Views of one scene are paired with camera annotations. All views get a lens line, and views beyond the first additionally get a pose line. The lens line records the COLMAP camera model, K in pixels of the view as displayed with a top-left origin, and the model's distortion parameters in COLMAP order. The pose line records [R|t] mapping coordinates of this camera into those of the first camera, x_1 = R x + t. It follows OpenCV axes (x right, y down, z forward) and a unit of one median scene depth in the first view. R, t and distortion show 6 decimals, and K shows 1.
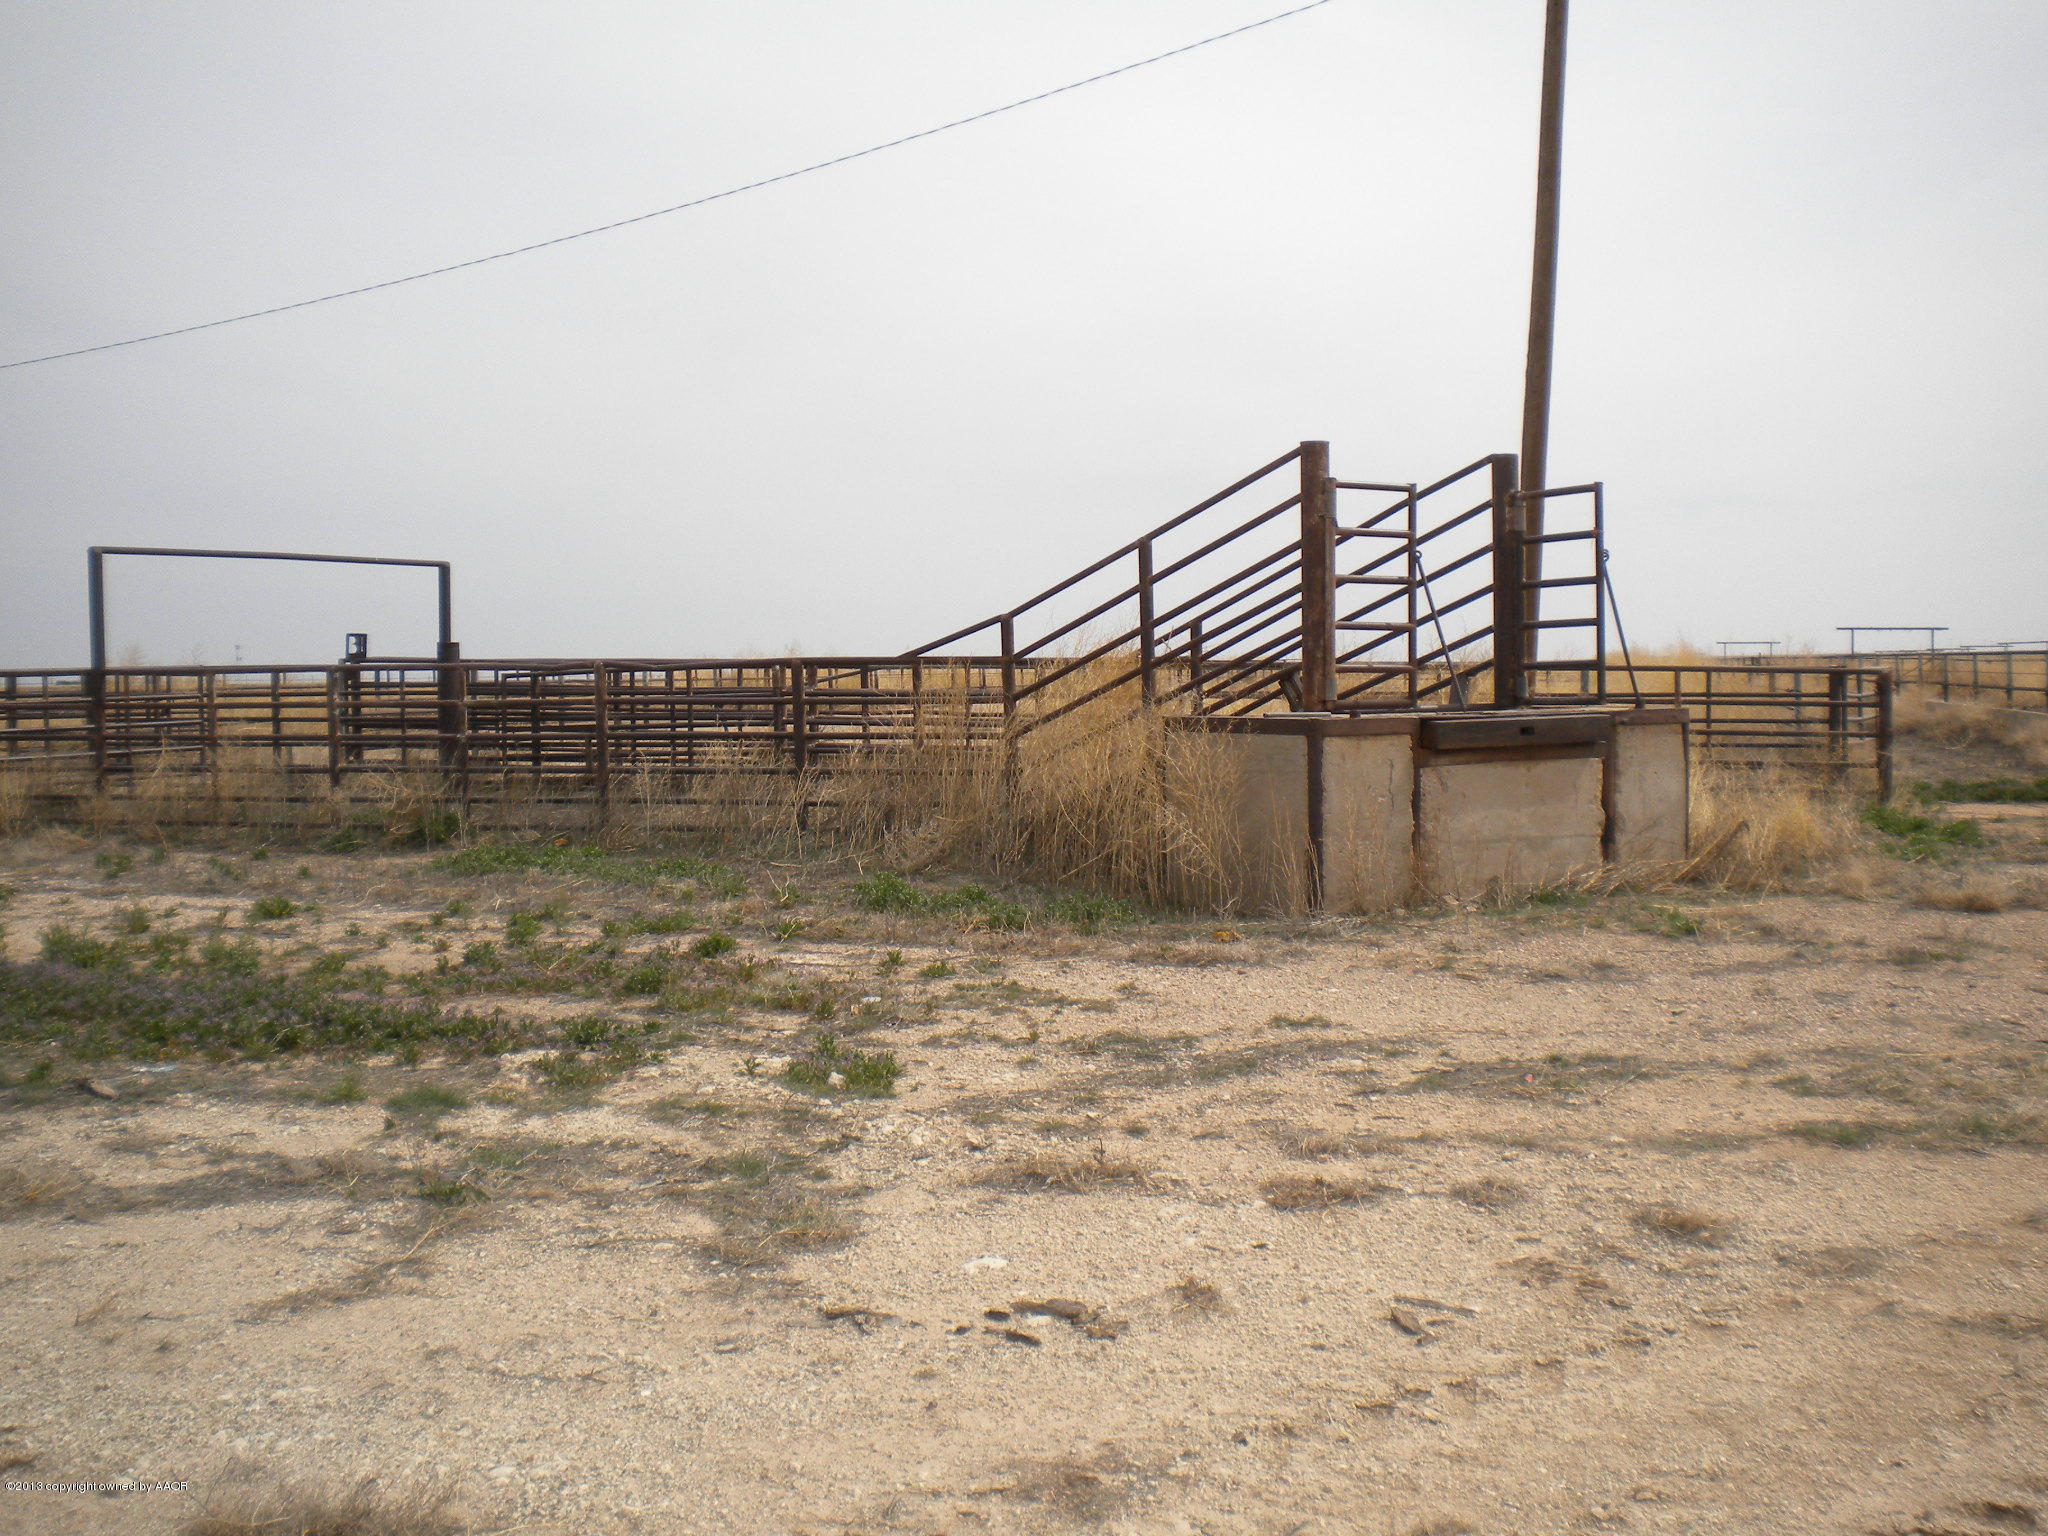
lens RADIAL K [[2142.3, 0, 1017.9], [0, 2142.3, 727.3], [0, 0, 1]] dist [-0.105178, -0.111000]
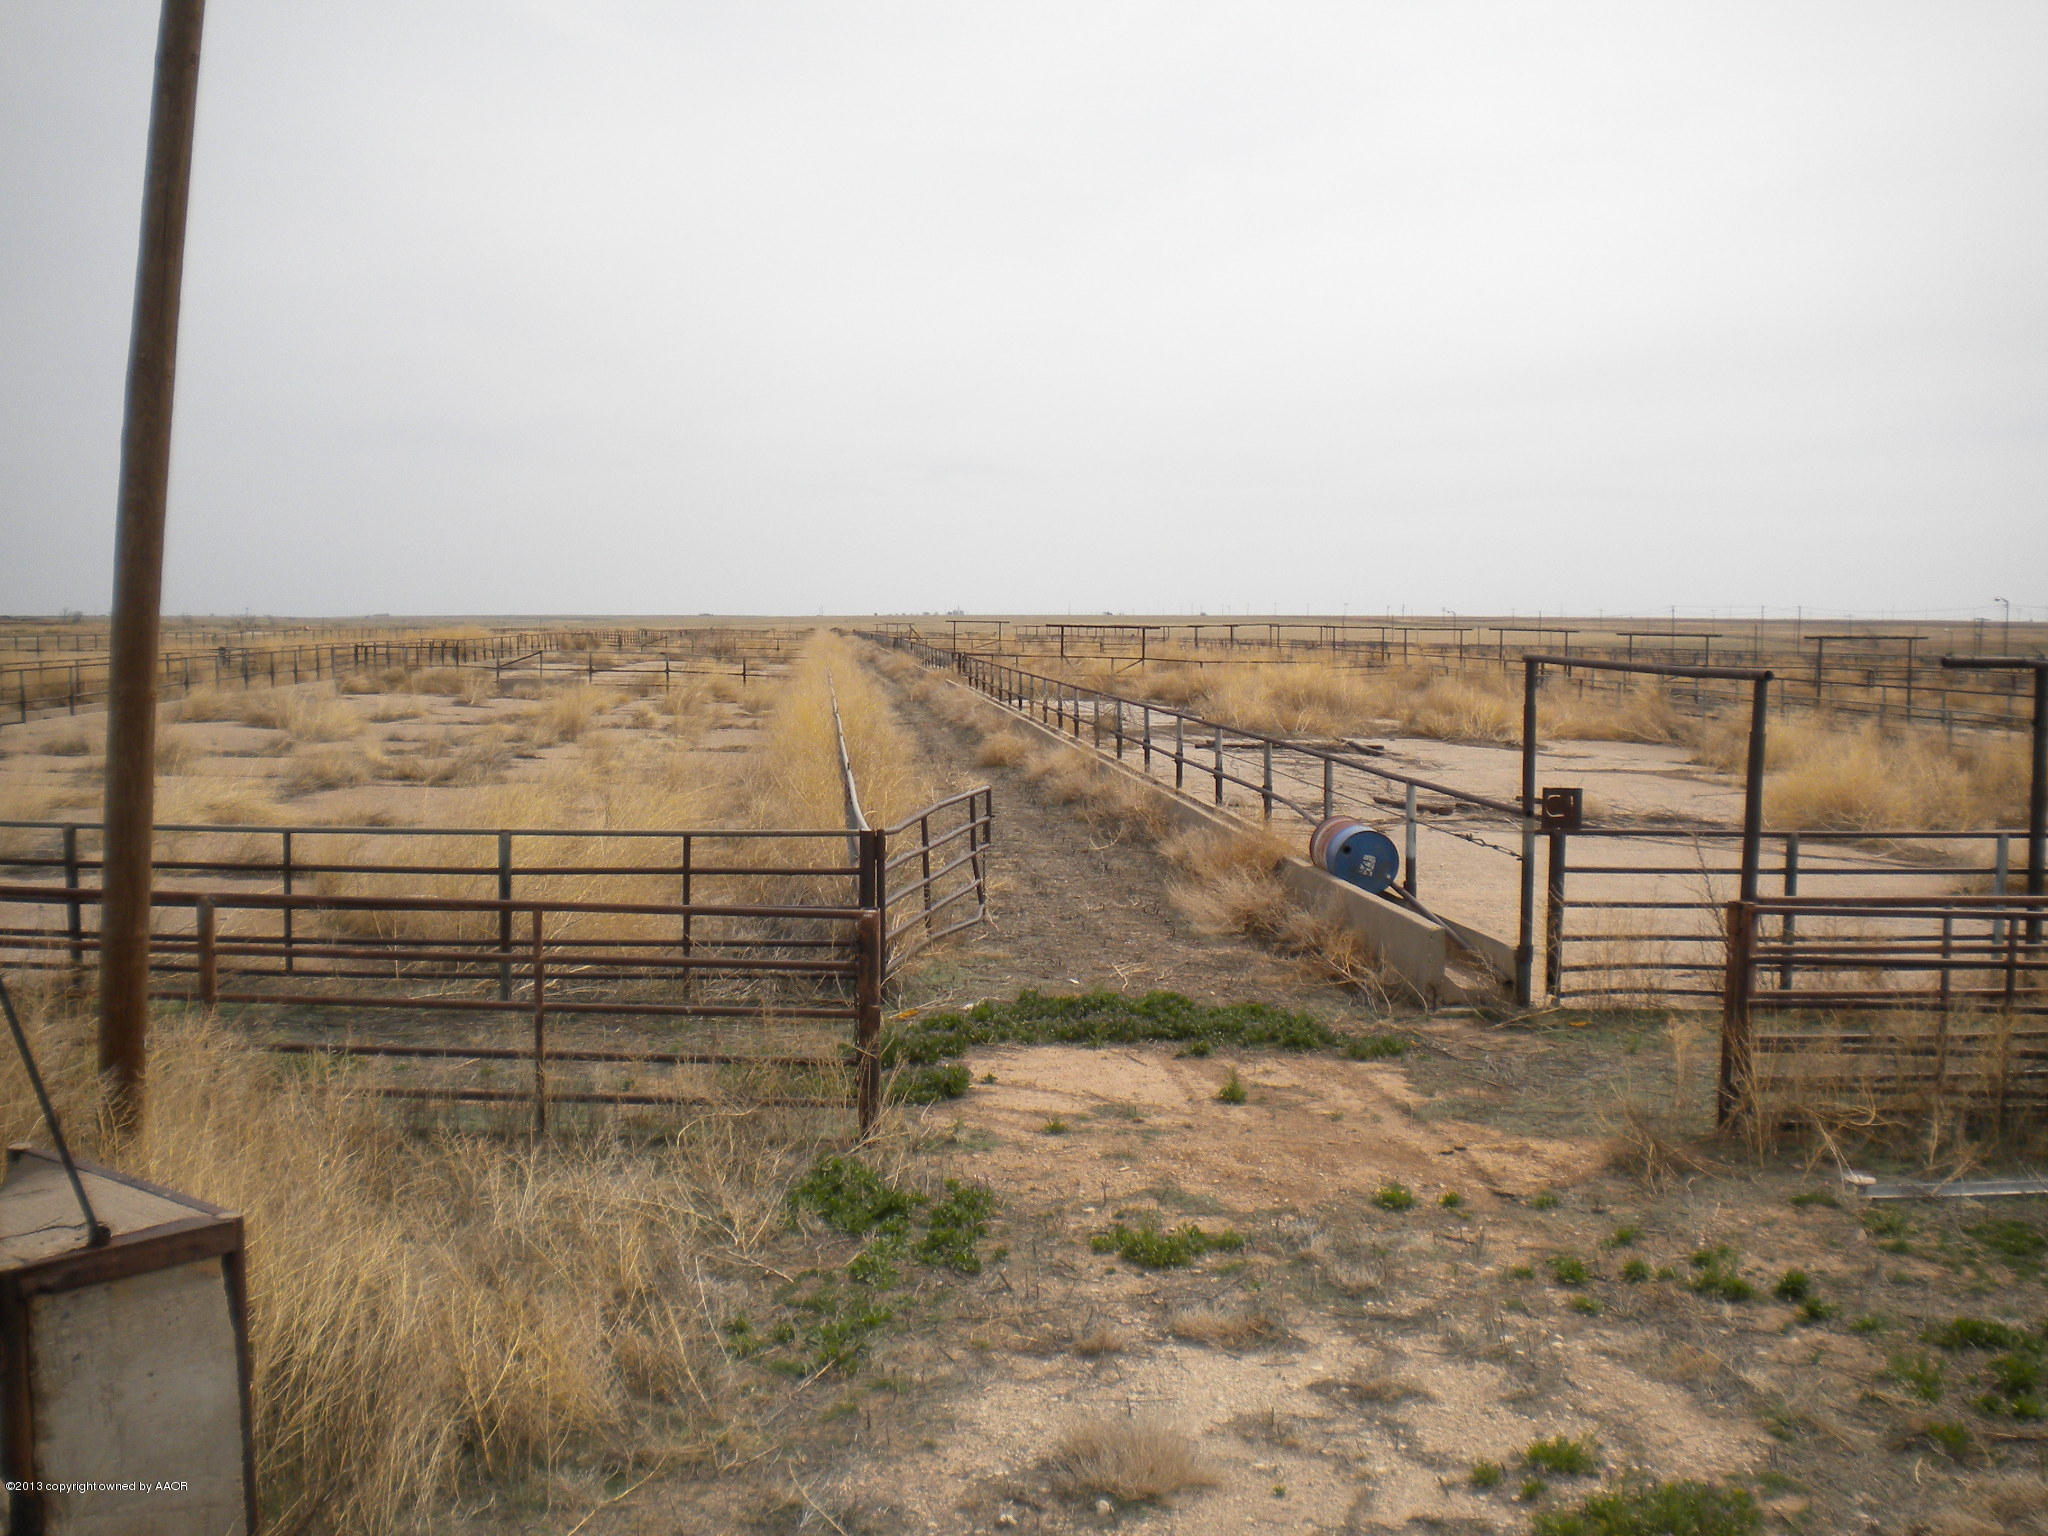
lens RADIAL K [[2142.3, 0, 1017.9], [0, 2142.3, 727.3], [0, 0, 1]] dist [-0.105178, -0.111000]
pose [[0.943346, 0.003174, 0.331796, 0.572027], [-0.010998, 0.999704, 0.021704, -0.226114], [-0.331629, -0.024123, 0.943101, 0.903274]]
